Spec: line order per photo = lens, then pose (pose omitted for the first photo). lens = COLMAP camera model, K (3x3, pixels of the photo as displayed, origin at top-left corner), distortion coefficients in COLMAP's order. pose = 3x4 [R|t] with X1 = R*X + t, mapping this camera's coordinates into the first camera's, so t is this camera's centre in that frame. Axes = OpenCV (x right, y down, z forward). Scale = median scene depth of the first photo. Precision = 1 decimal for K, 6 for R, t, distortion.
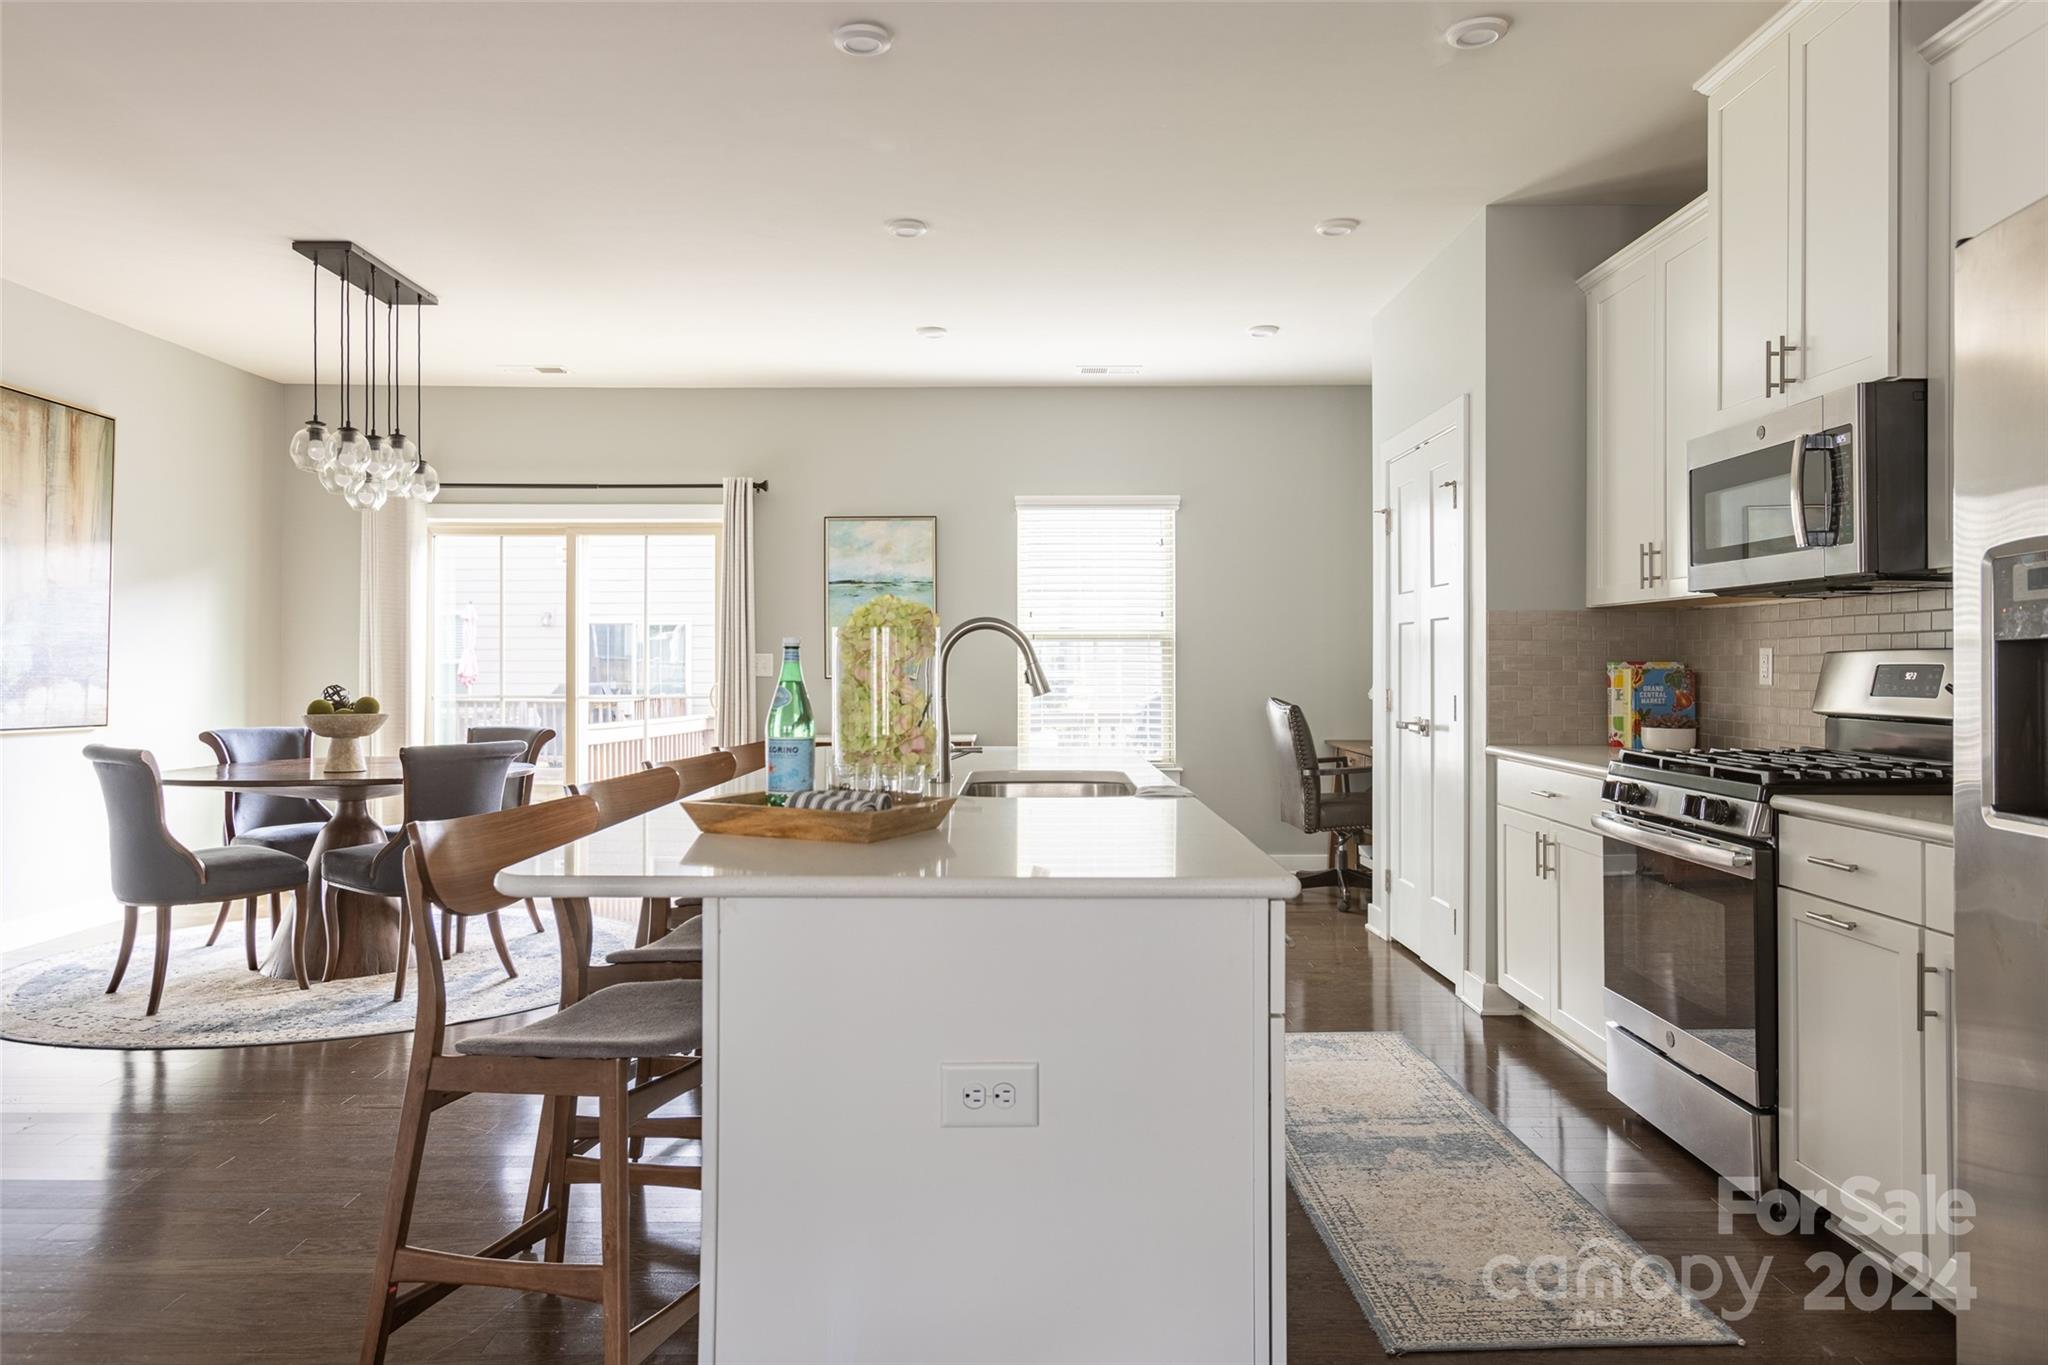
lens RADIAL K [[1378.5, 0, 1014.7], [0, 1378.5, 679.6], [0, 0, 1]] dist [0.016722, -0.007716]
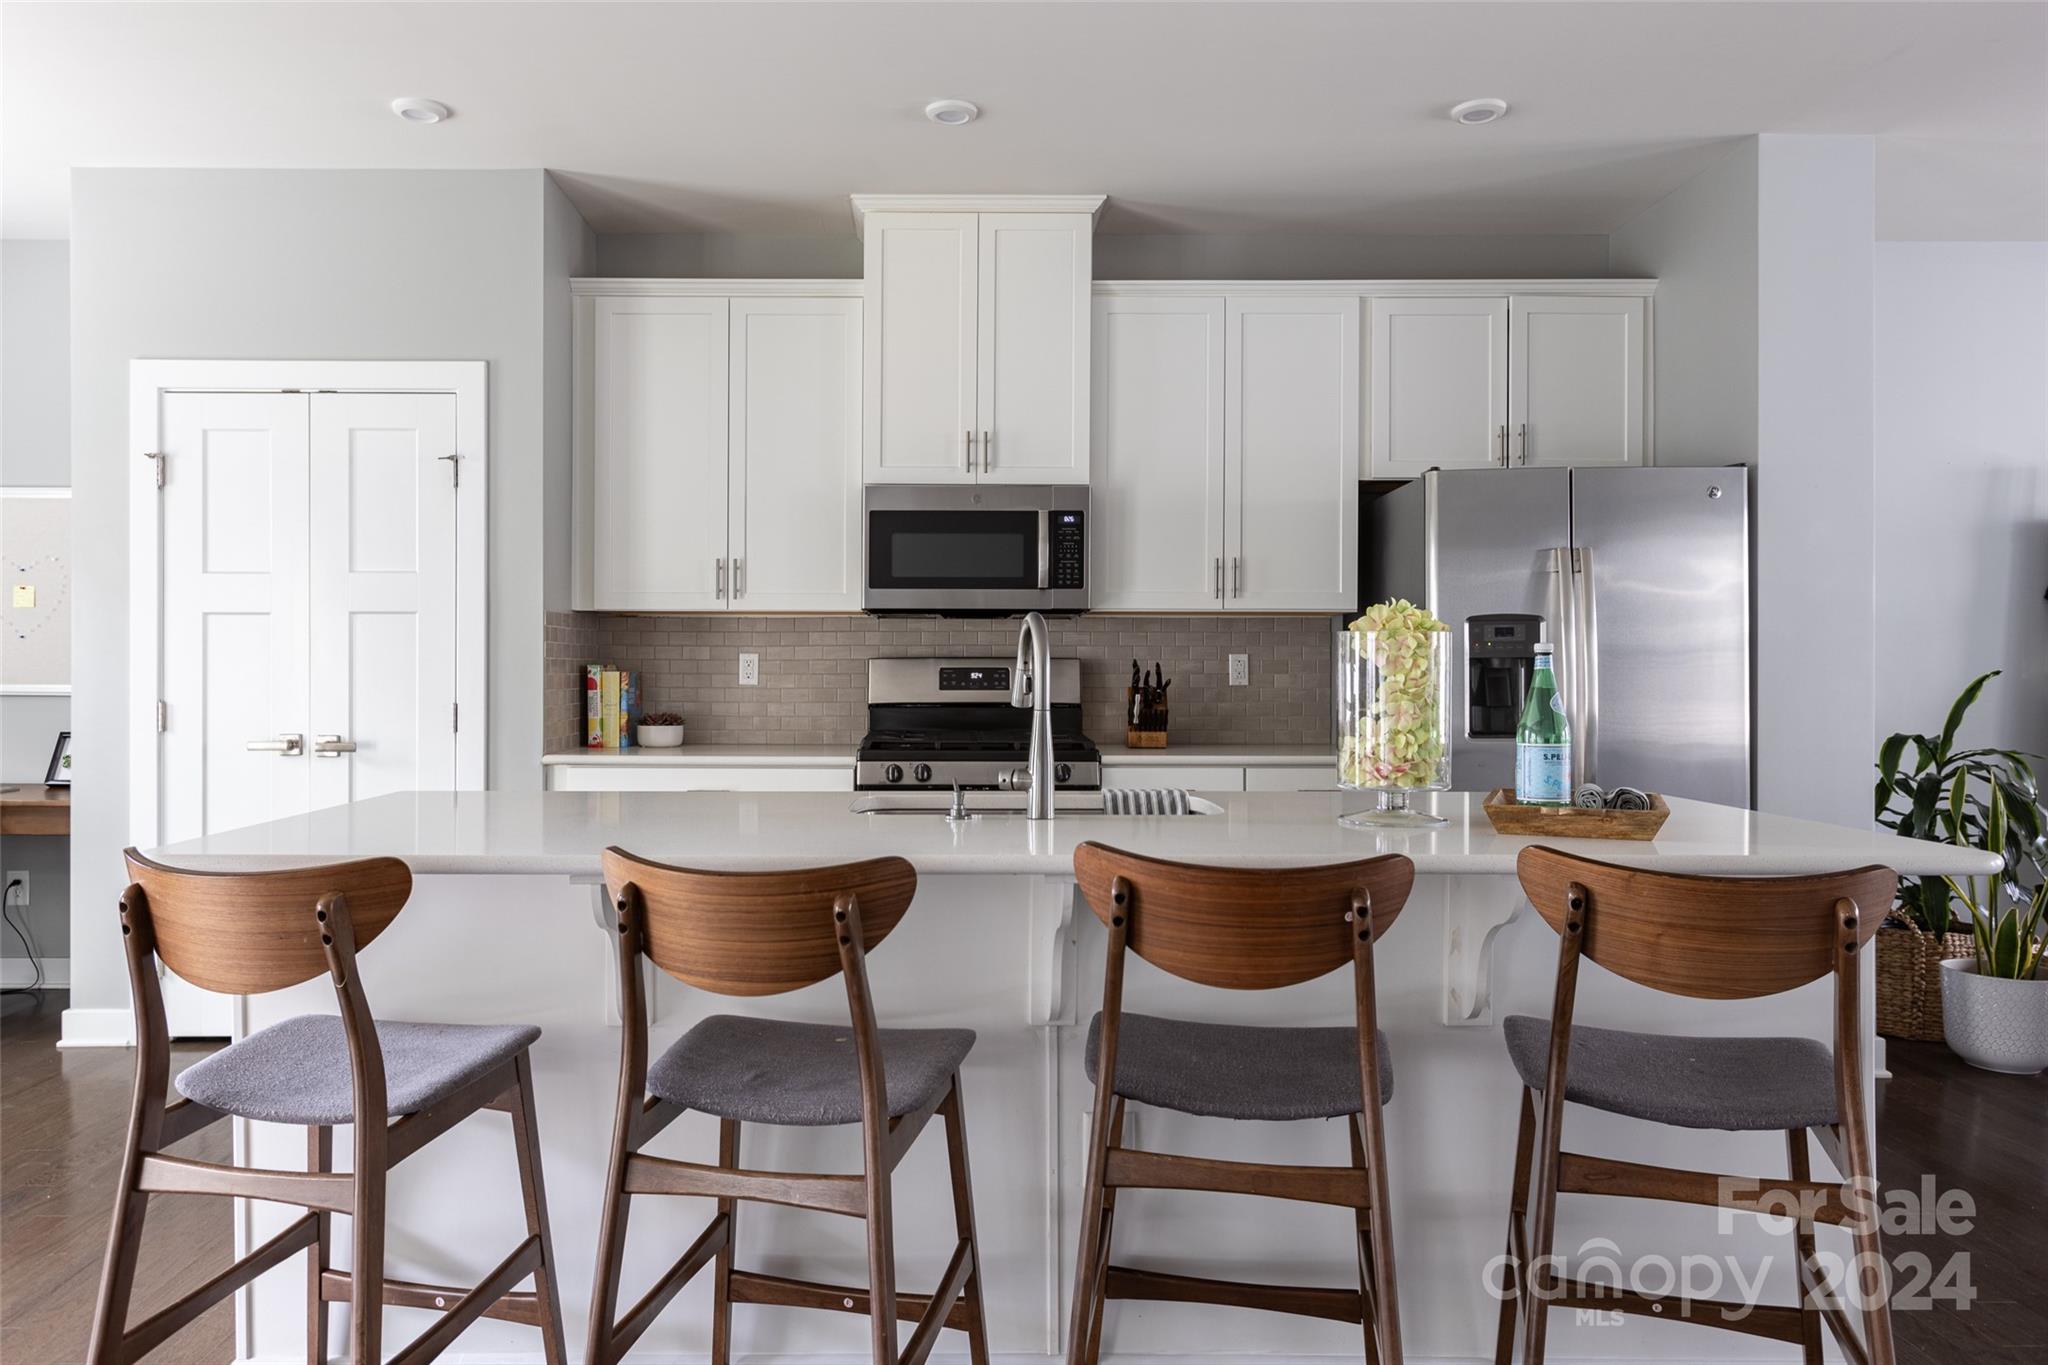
lens RADIAL K [[1378.5, 0, 1013.9], [0, 1378.5, 668.1], [0, 0, 1]] dist [0.016722, -0.007716]
pose [[-0.010209, -0.000426, 0.999948, -0.552868], [0.009290, 0.999957, 0.000521, -0.007236], [-0.999905, 0.009295, -0.010205, 0.655910]]
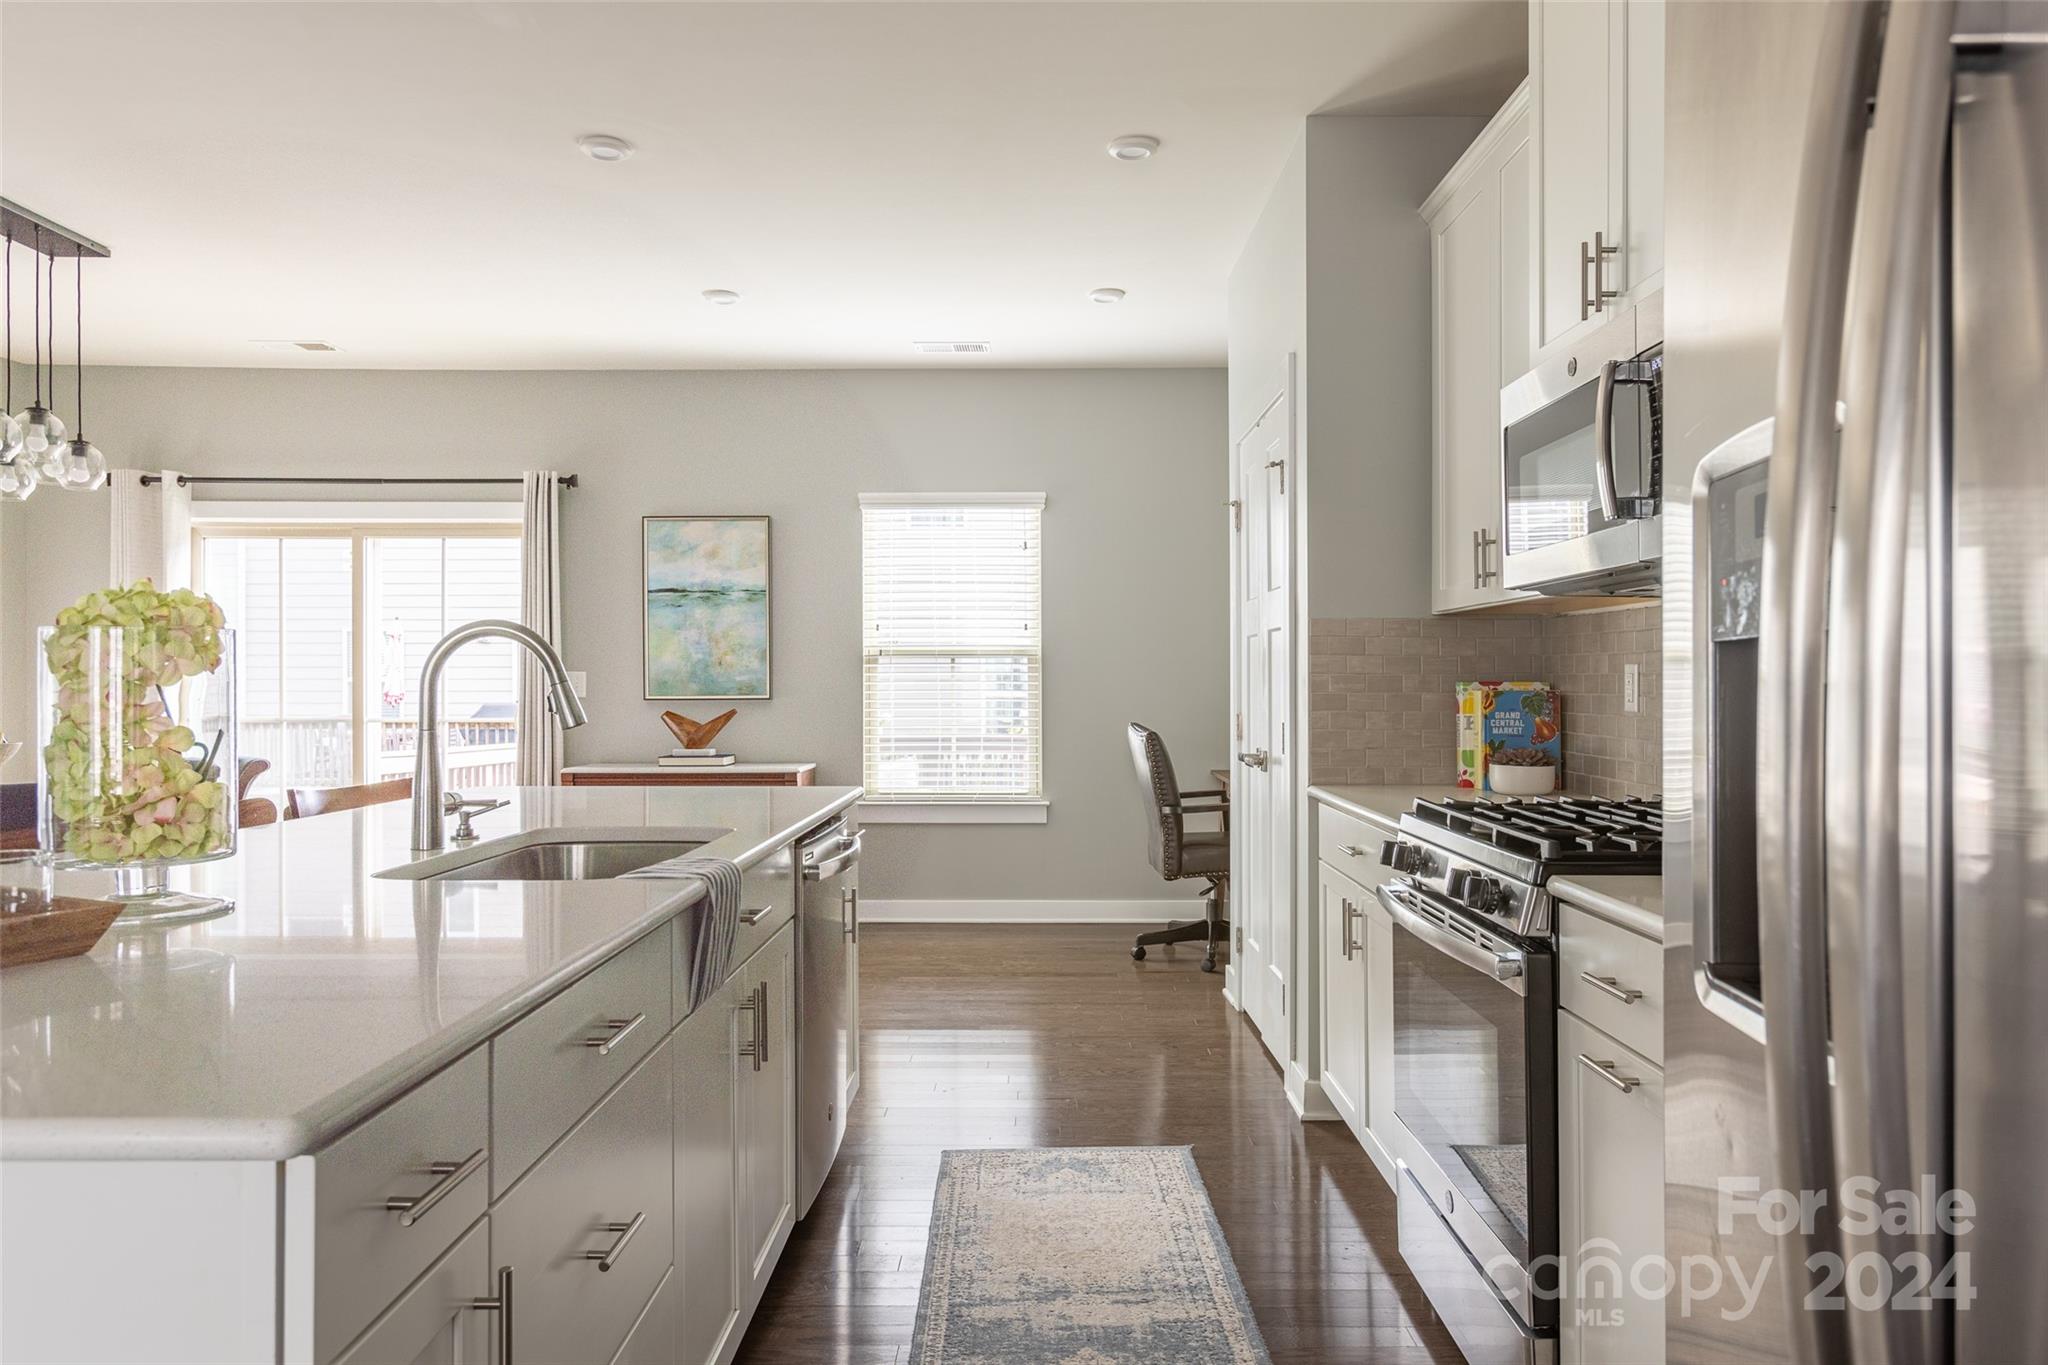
lens RADIAL K [[1378.5, 0, 1031.5], [0, 1378.5, 693.4], [0, 0, 1]] dist [0.016722, -0.007716]
pose [[1.000000, 0.000535, -0.000793, 0.170896], [-0.000538, 0.999993, -0.003823, -0.002713], [0.000791, 0.003824, 0.999992, 0.183040]]
